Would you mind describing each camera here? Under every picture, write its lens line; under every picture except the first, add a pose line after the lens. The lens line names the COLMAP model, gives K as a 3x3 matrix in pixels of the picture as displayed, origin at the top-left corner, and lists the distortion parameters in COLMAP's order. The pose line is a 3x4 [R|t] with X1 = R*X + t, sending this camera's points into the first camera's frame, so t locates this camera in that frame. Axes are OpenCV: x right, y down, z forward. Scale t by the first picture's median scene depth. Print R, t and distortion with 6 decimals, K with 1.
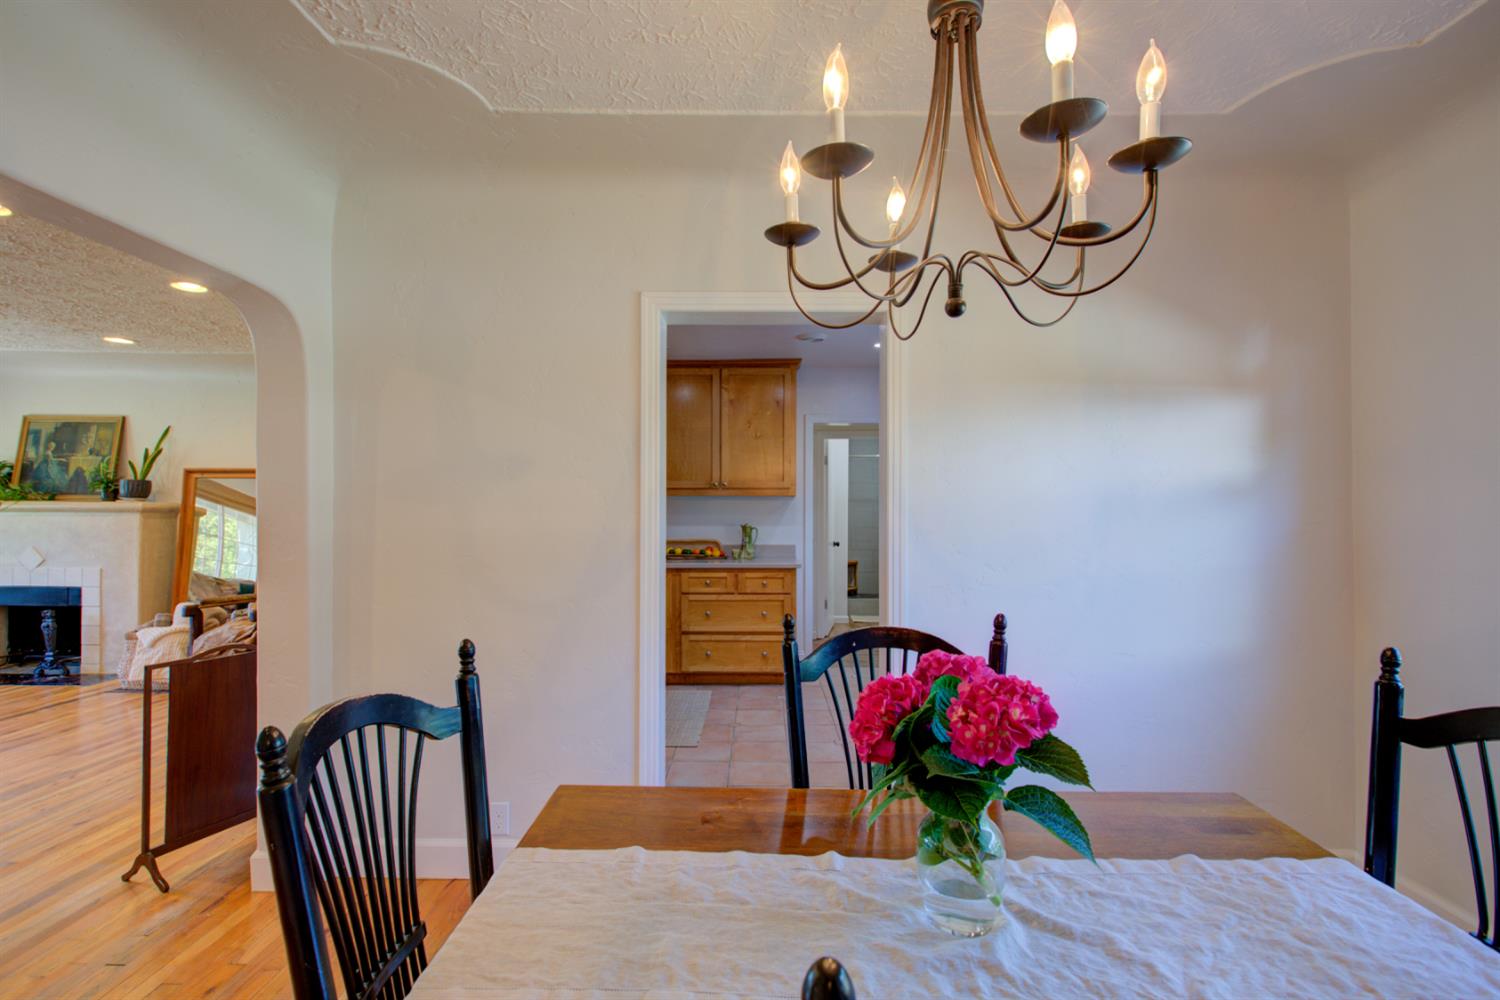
lens RADIAL K [[681.3, 0, 750.7], [0, 681.3, 498.8], [0, 0, 1]] dist [-0.011787, 0.006265]
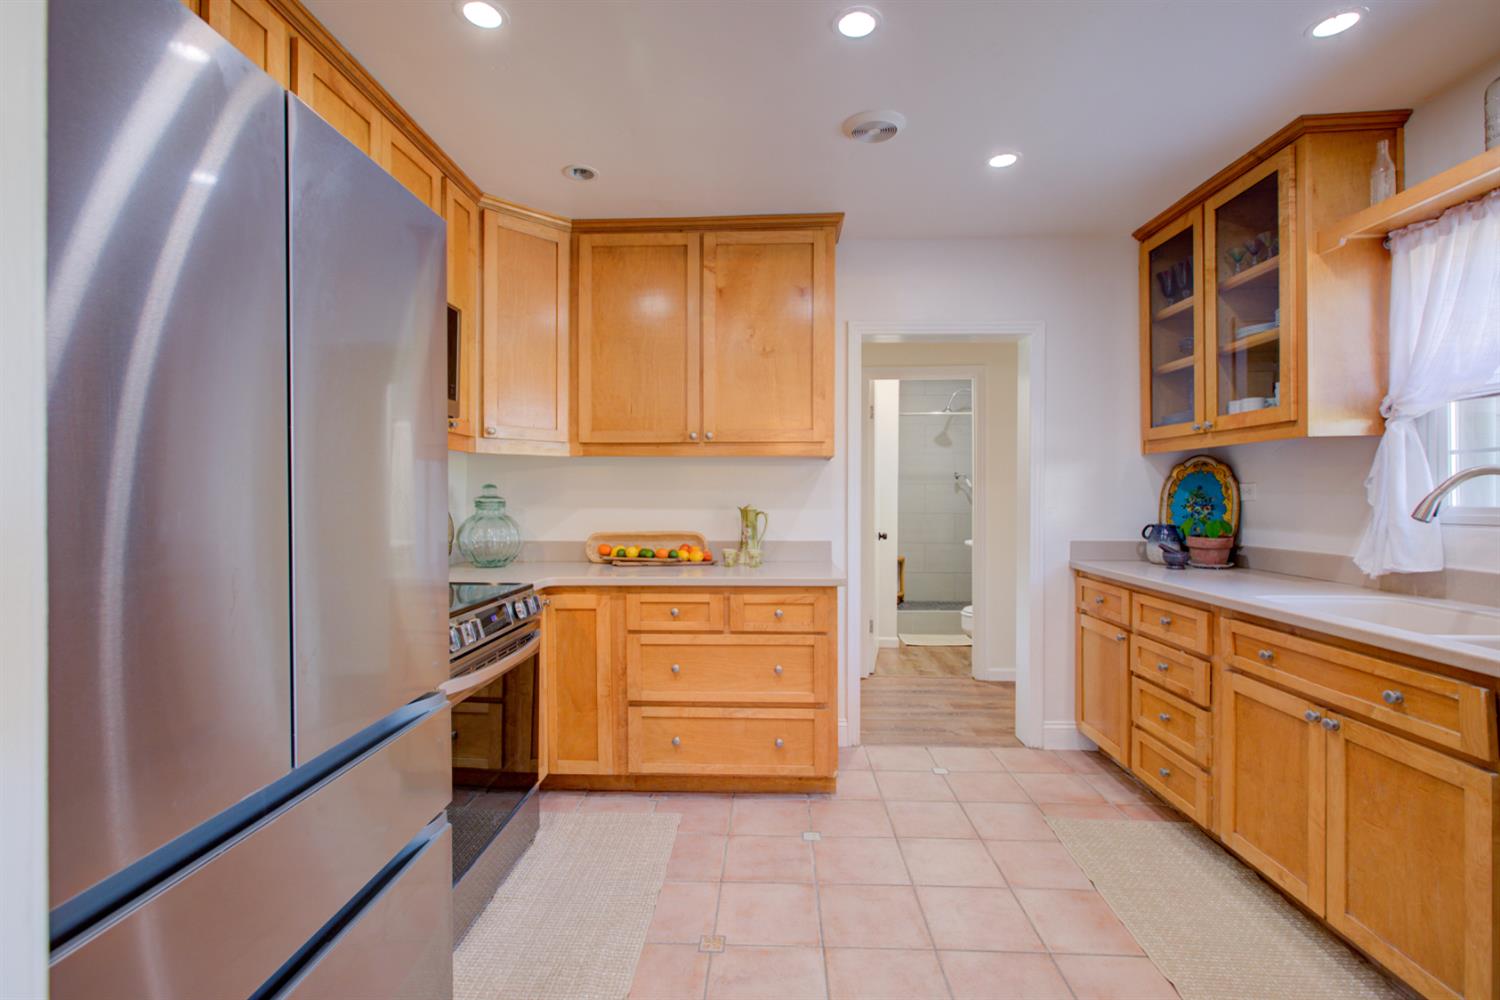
lens RADIAL K [[681.3, 0, 747.0], [0, 681.3, 493.9], [0, 0, 1]] dist [-0.011787, 0.006265]
pose [[0.999474, -0.001663, -0.032383, 0.011786], [0.002111, 0.999903, 0.013796, 0.019114], [0.032357, -0.013857, 0.999380, 0.424306]]
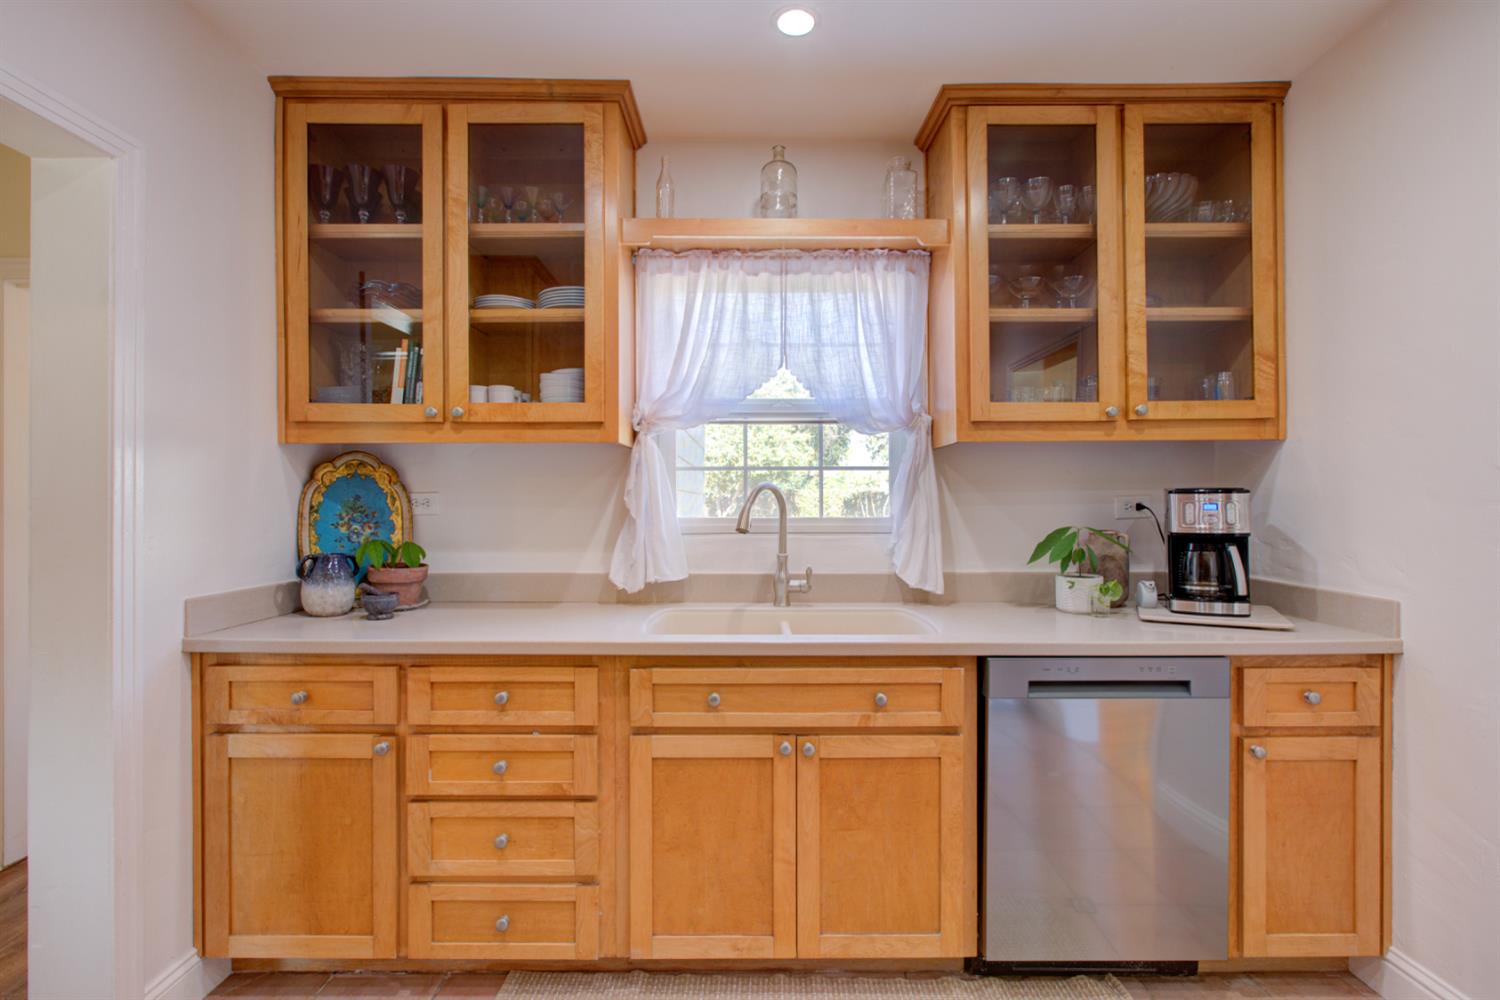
lens RADIAL K [[681.3, 0, 744.7], [0, 681.3, 499.9], [0, 0, 1]] dist [-0.011787, 0.006265]
pose [[-0.005620, 0.001354, 0.999983, -0.055757], [-0.013910, 0.999902, -0.001433, 0.022571], [-0.999887, -0.013918, -0.005601, 1.006077]]
